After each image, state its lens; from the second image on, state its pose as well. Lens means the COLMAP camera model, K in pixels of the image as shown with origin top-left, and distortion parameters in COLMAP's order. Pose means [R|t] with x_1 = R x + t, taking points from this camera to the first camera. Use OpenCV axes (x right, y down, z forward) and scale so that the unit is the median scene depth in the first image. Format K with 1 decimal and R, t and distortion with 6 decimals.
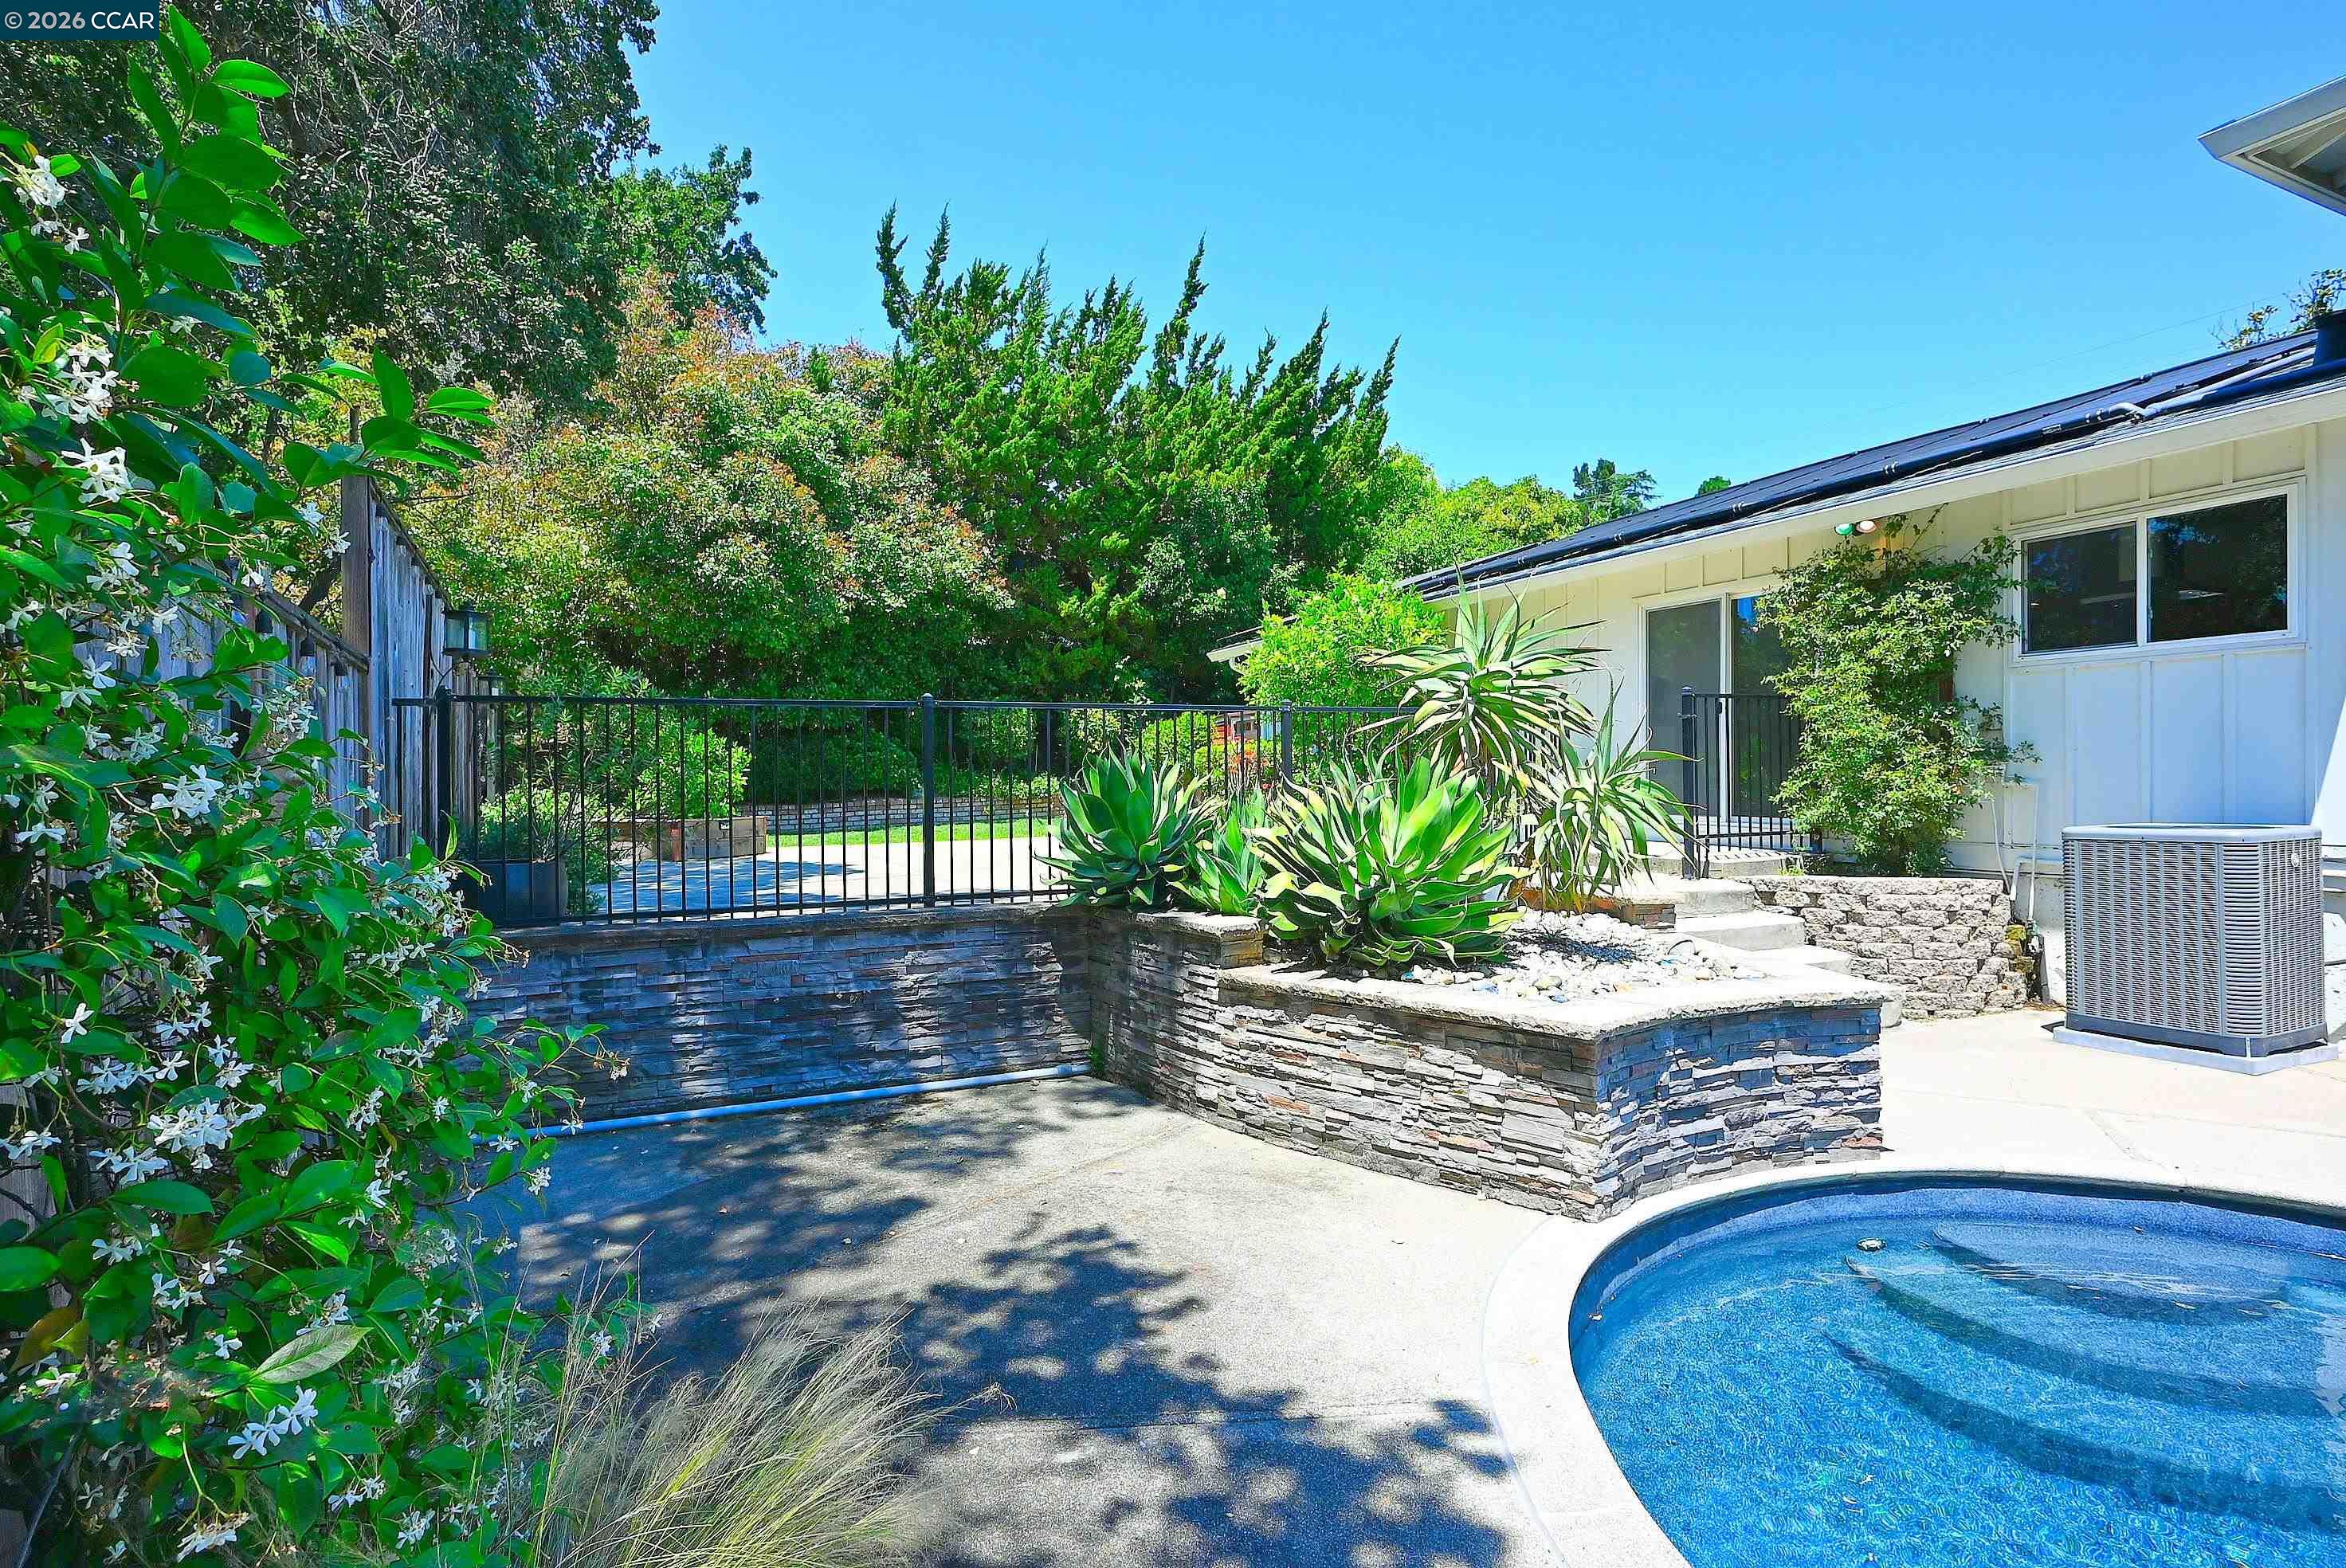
lens RADIAL K [[1174.8, 0, 1173.0], [0, 1174.8, 784.0], [0, 0, 1]] dist [-0.008031, -0.000190]
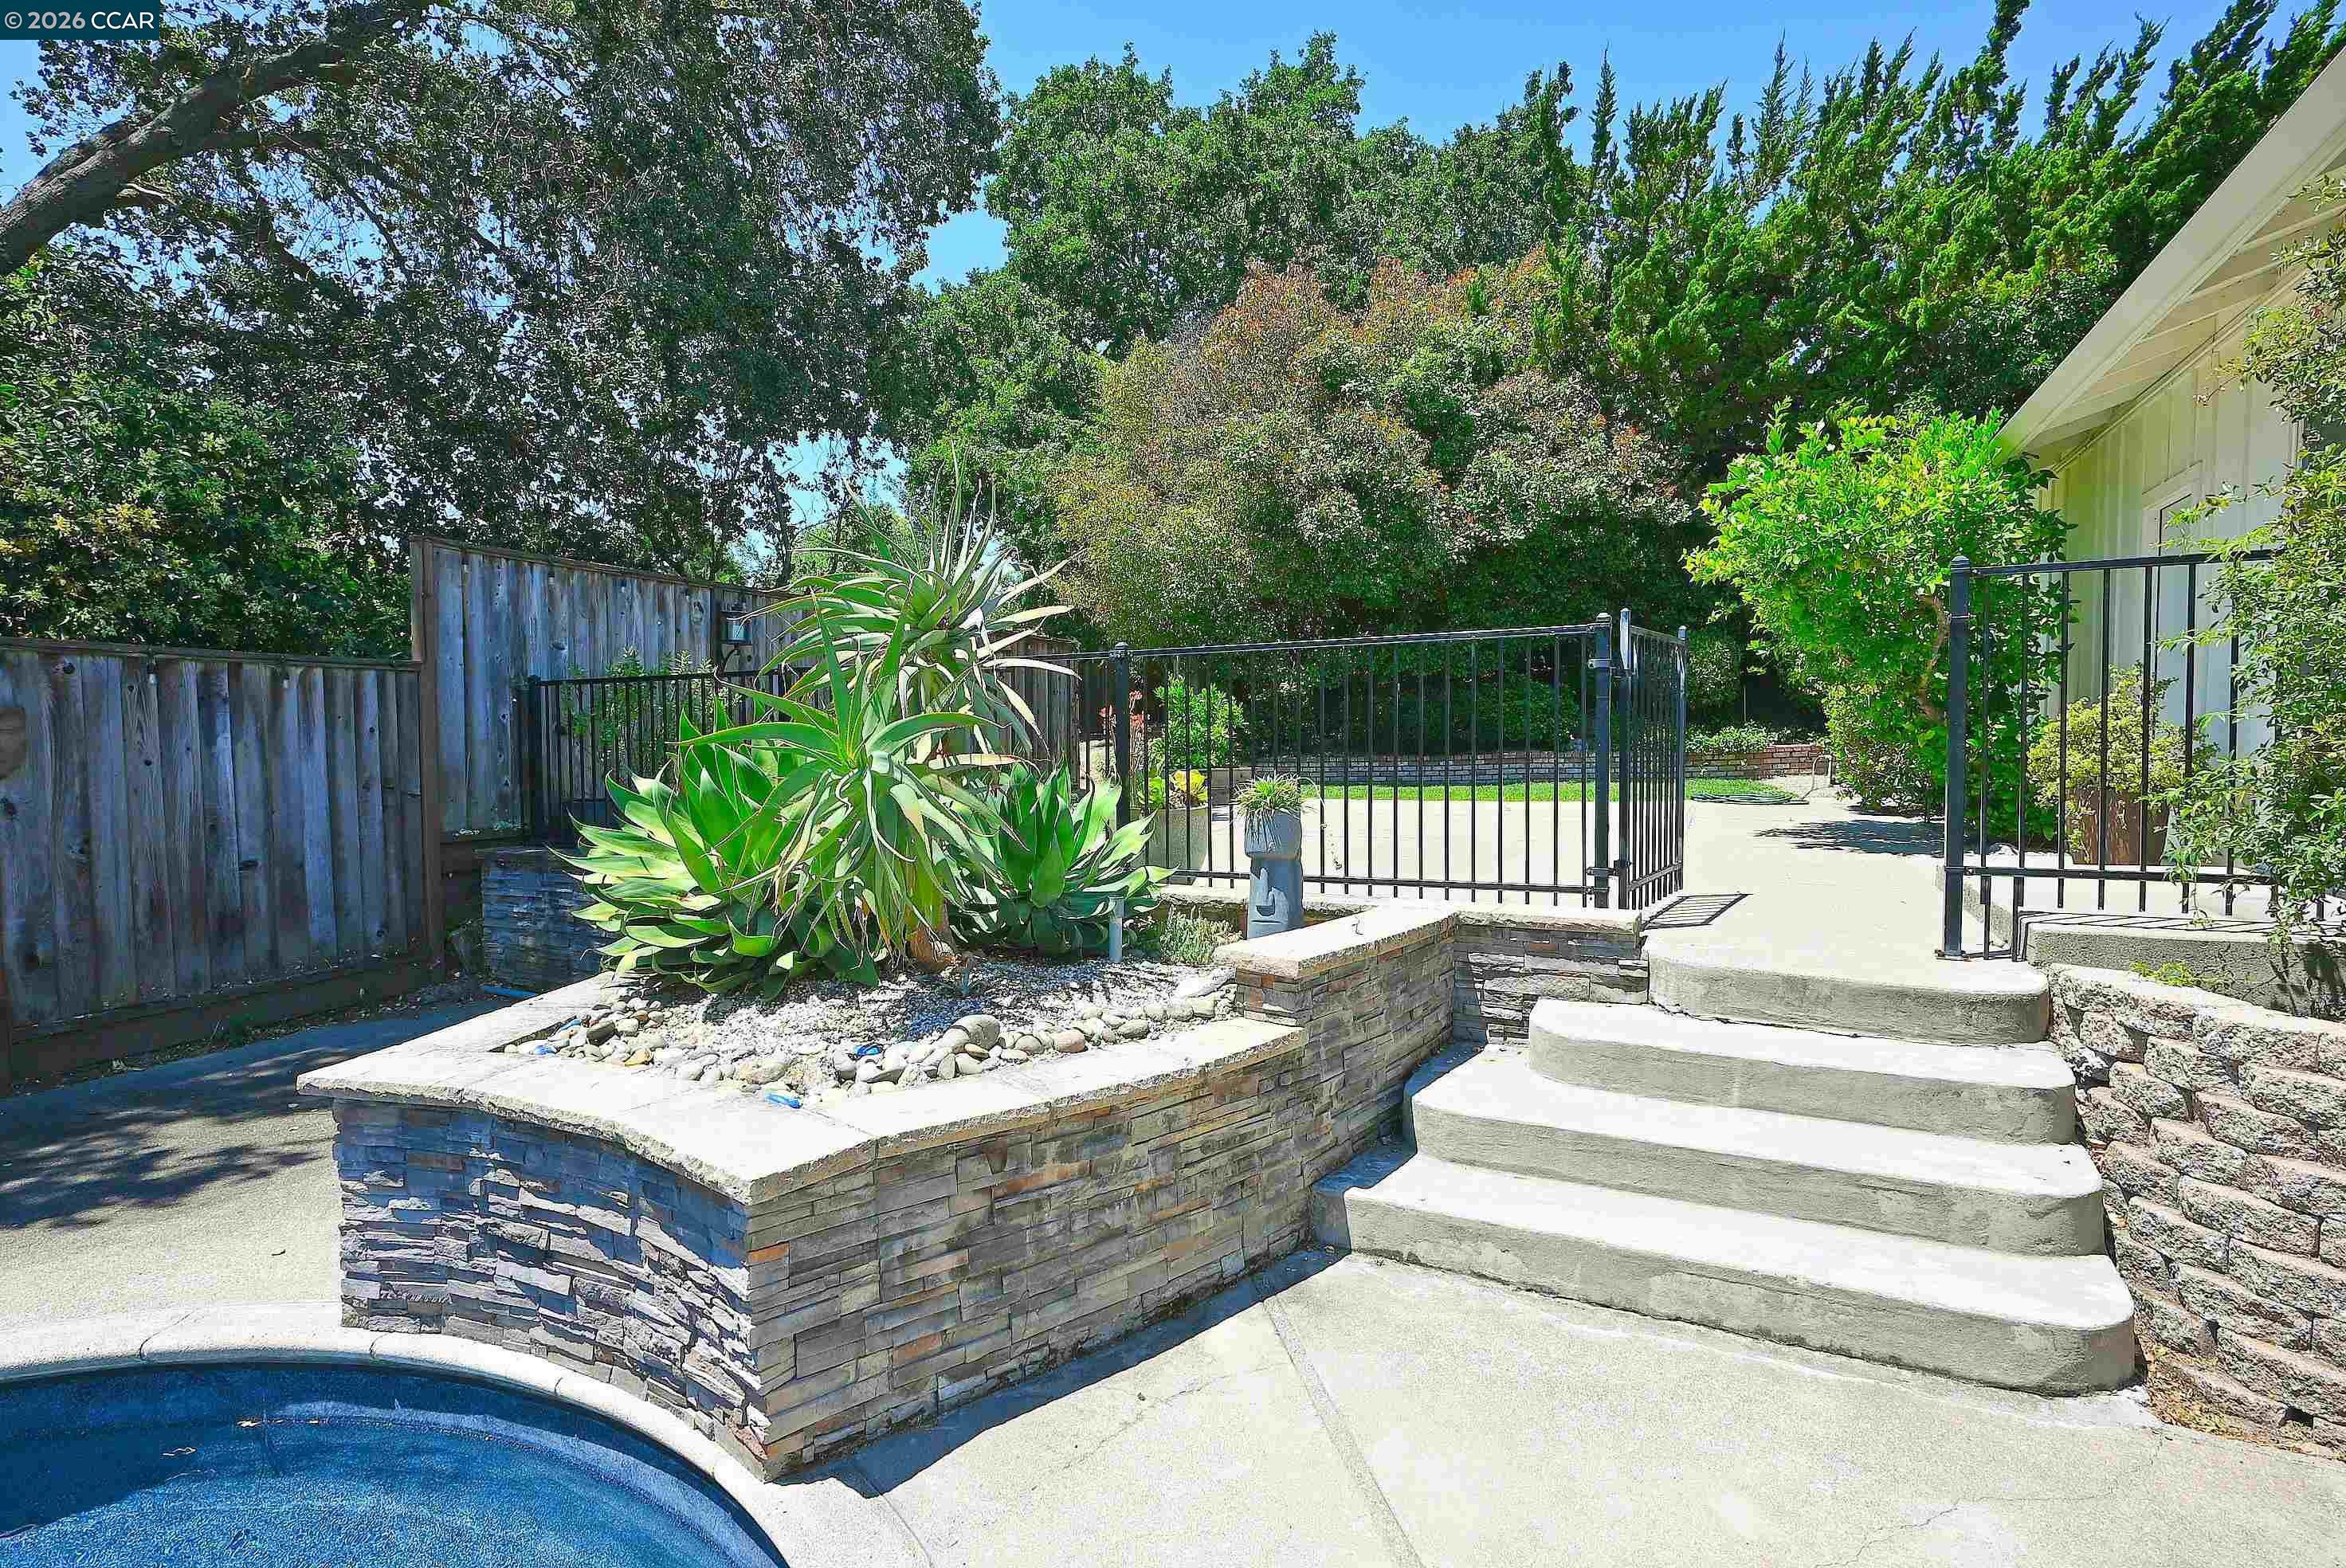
lens RADIAL K [[1188.3, 0, 1176.0], [0, 1188.3, 768.4], [0, 0, 1]] dist [-0.027914, 0.022716]
pose [[0.625228, 0.025803, -0.780016, 1.196786], [0.001750, 0.999404, 0.034463, -0.026529], [0.780440, -0.022912, 0.624810, 0.859121]]
